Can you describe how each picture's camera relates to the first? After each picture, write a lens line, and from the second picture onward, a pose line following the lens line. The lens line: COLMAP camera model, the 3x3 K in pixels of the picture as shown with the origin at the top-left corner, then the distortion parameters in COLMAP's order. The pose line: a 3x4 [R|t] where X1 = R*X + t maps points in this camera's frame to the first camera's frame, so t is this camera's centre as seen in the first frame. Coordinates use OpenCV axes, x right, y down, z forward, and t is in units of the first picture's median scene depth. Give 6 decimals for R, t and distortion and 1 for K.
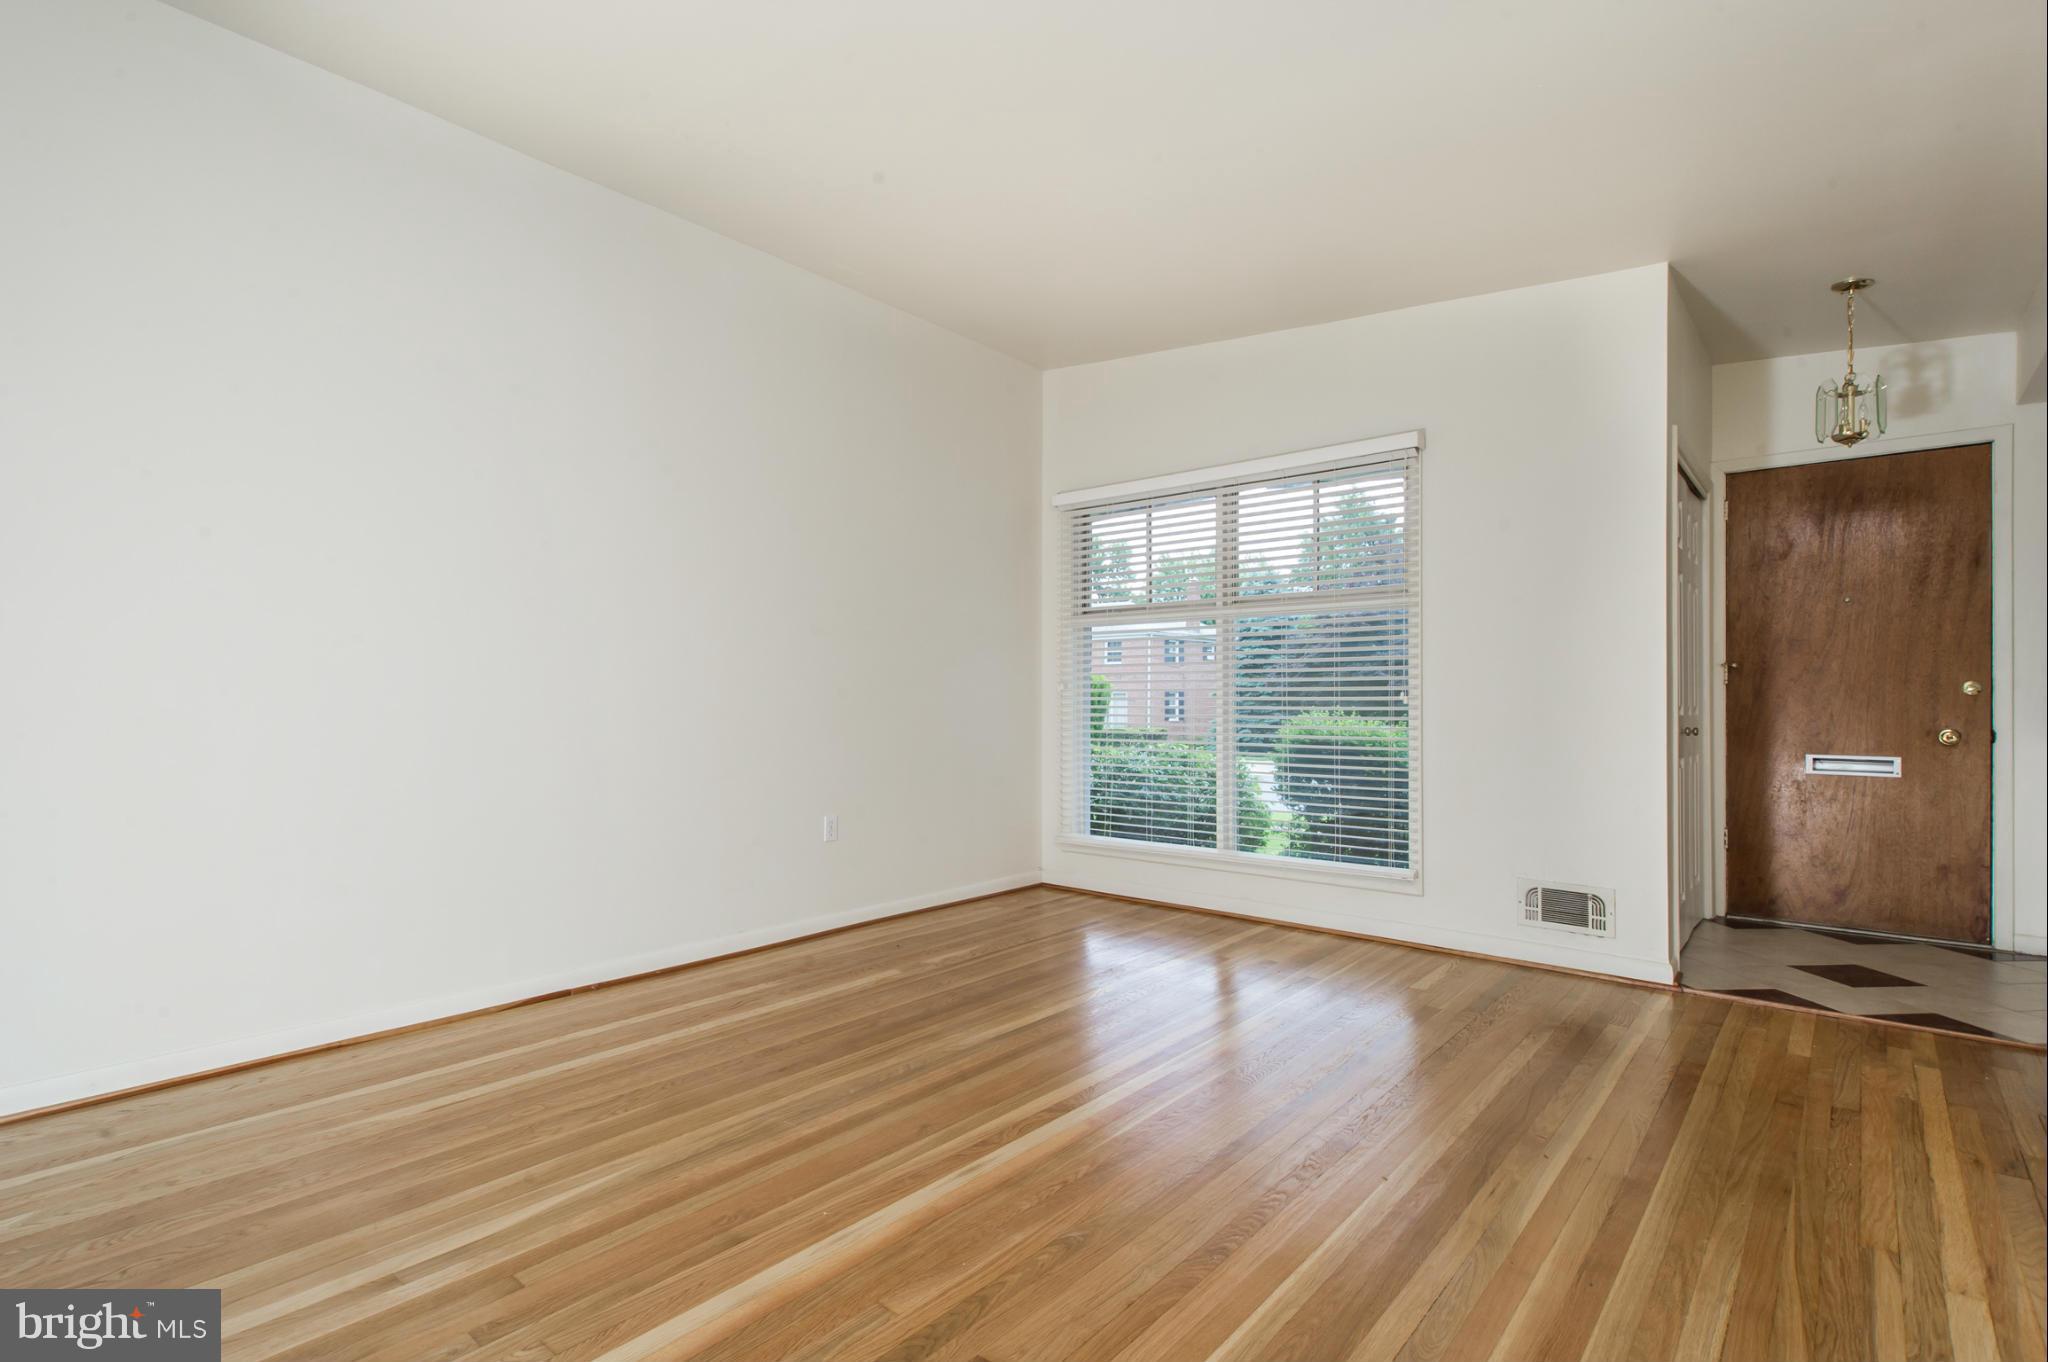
lens RADIAL K [[981.4, 0, 1026.4], [0, 981.4, 689.8], [0, 0, 1]] dist [0.018972, -0.007758]
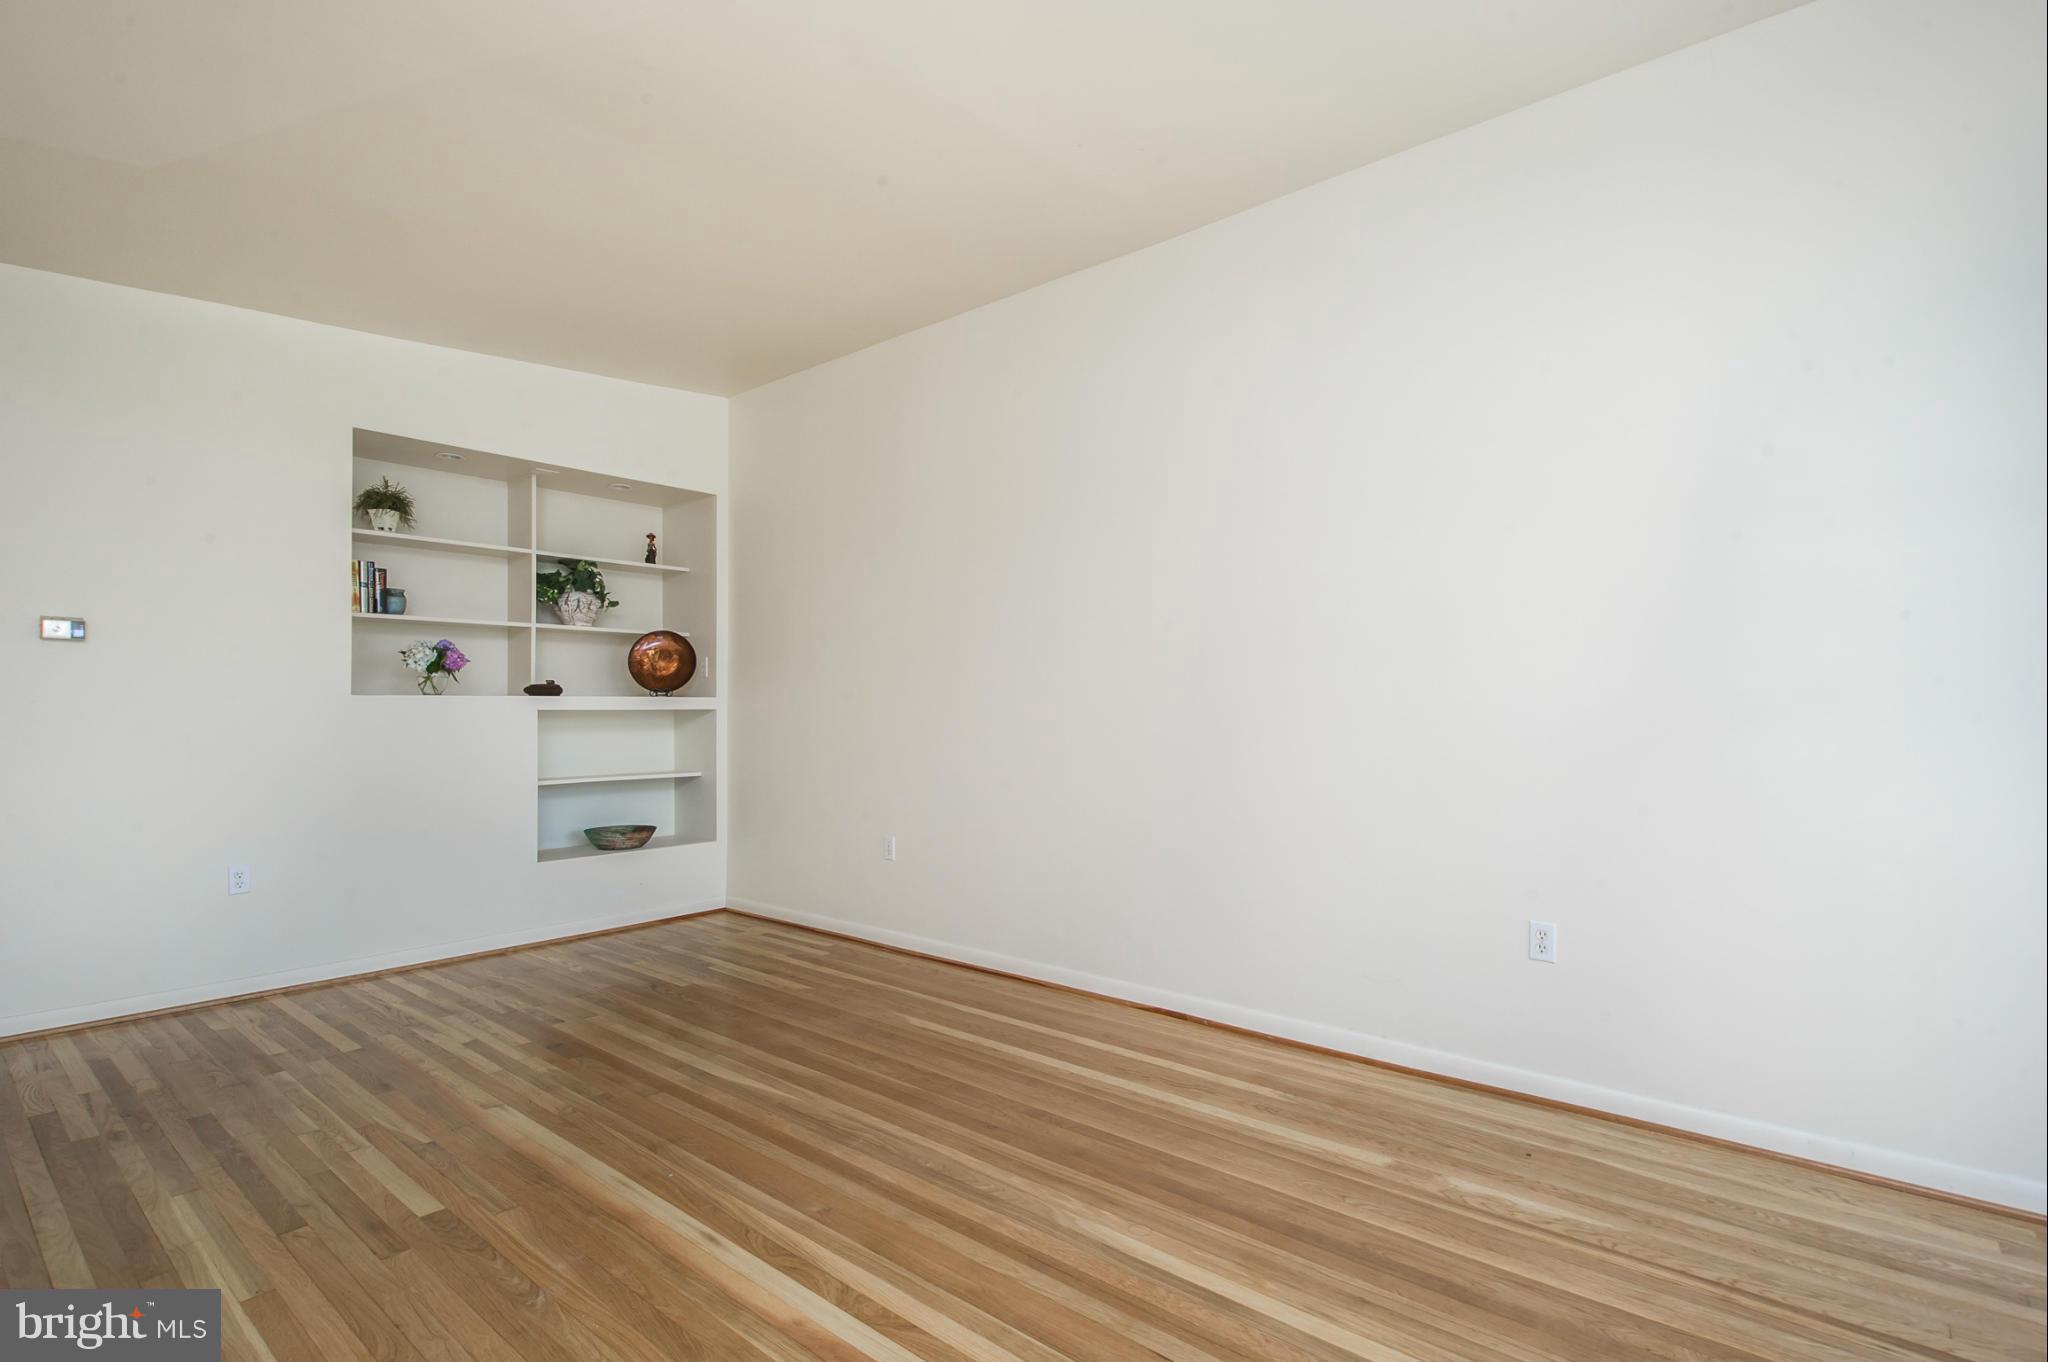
lens RADIAL K [[981.4, 0, 1020.4], [0, 981.4, 688.0], [0, 0, 1]] dist [0.018972, -0.007758]
pose [[-0.003986, -0.026053, -0.999653, 0.542985], [0.006988, 0.999635, -0.026081, -0.014966], [0.999968, -0.007090, -0.003803, 0.768731]]
